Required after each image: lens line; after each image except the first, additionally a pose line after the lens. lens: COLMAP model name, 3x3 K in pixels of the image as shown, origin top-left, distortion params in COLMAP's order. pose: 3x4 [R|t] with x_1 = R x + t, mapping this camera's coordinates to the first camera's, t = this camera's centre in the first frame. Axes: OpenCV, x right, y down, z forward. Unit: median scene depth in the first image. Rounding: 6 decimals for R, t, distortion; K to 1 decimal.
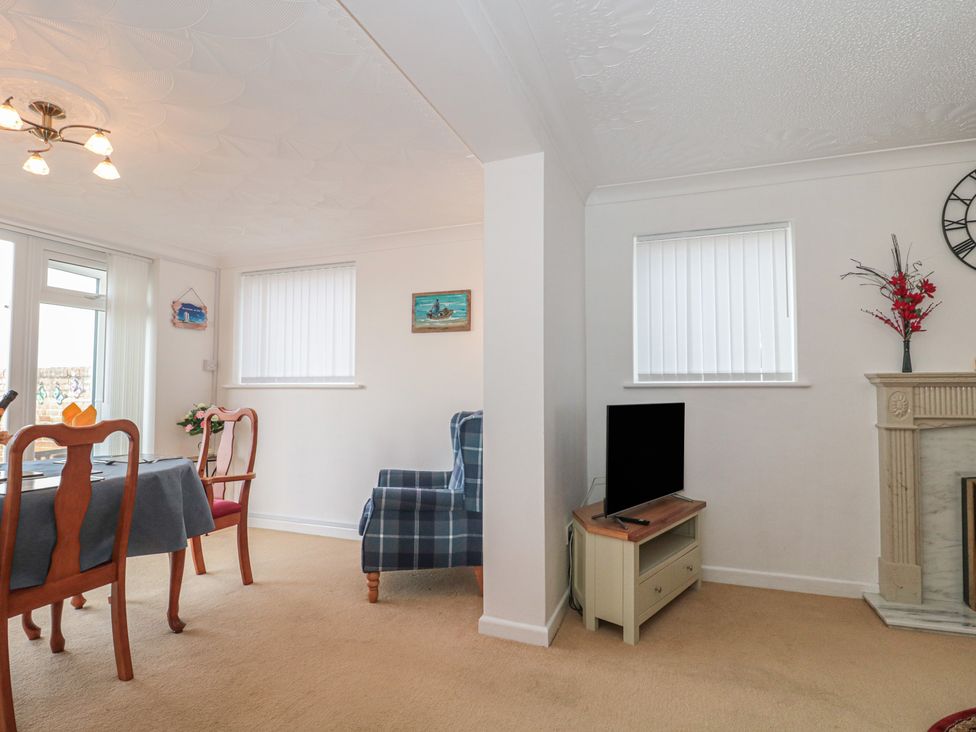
lens RADIAL K [[517.9, 0, 492.7], [0, 517.9, 368.2], [0, 0, 1]] dist [0.005722, -0.018898]
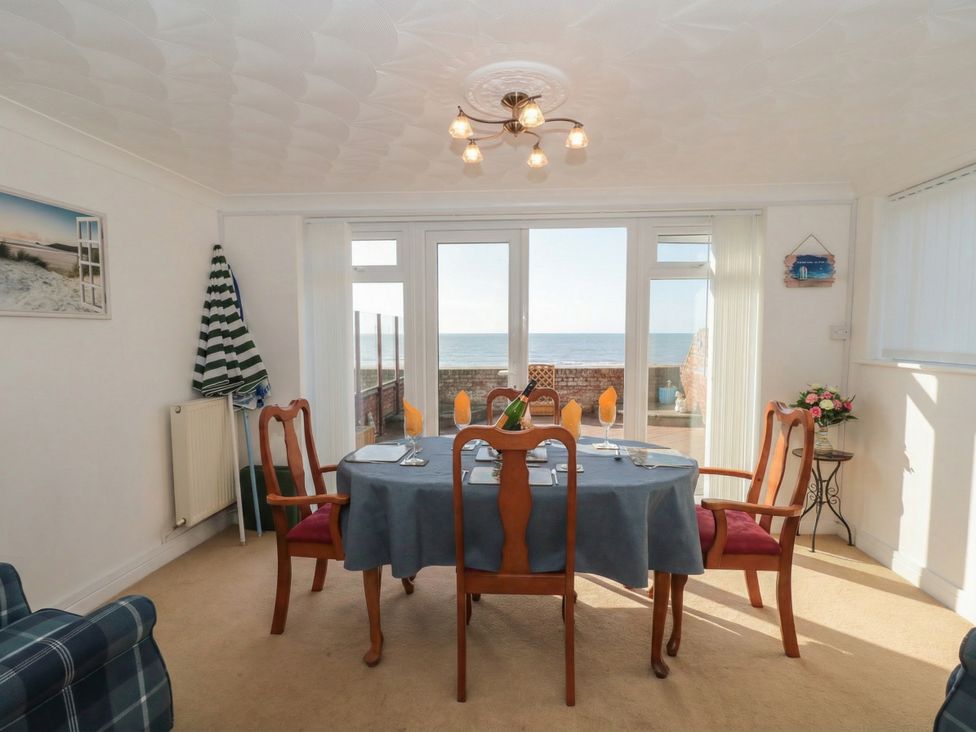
lens RADIAL K [[517.9, 0, 492.7], [0, 517.9, 368.2], [0, 0, 1]] dist [0.005722, -0.018898]
pose [[0.272524, 0.066930, -0.959818, 0.067975], [0.040962, 0.995866, 0.081074, -0.050346], [0.961277, -0.061410, 0.268656, 0.433762]]
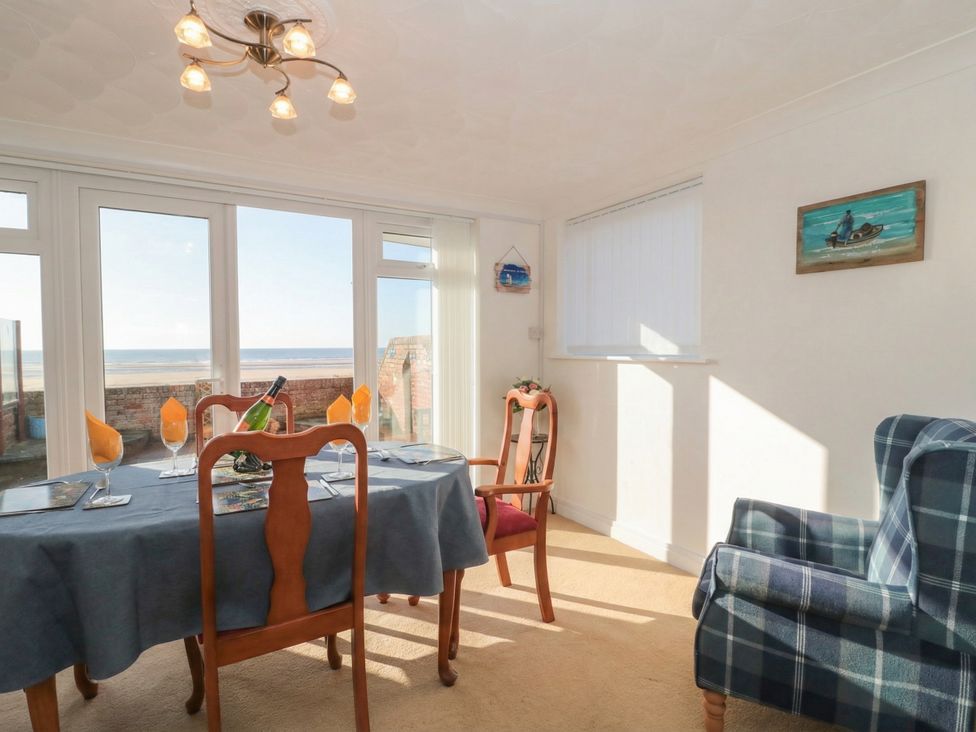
lens RADIAL K [[517.9, 0, 492.7], [0, 517.9, 368.2], [0, 0, 1]] dist [0.005722, -0.018898]
pose [[0.775411, 0.023421, -0.631023, -0.058645], [0.029722, 0.996851, 0.073522, -0.017515], [0.630758, -0.075765, 0.772272, 0.375725]]
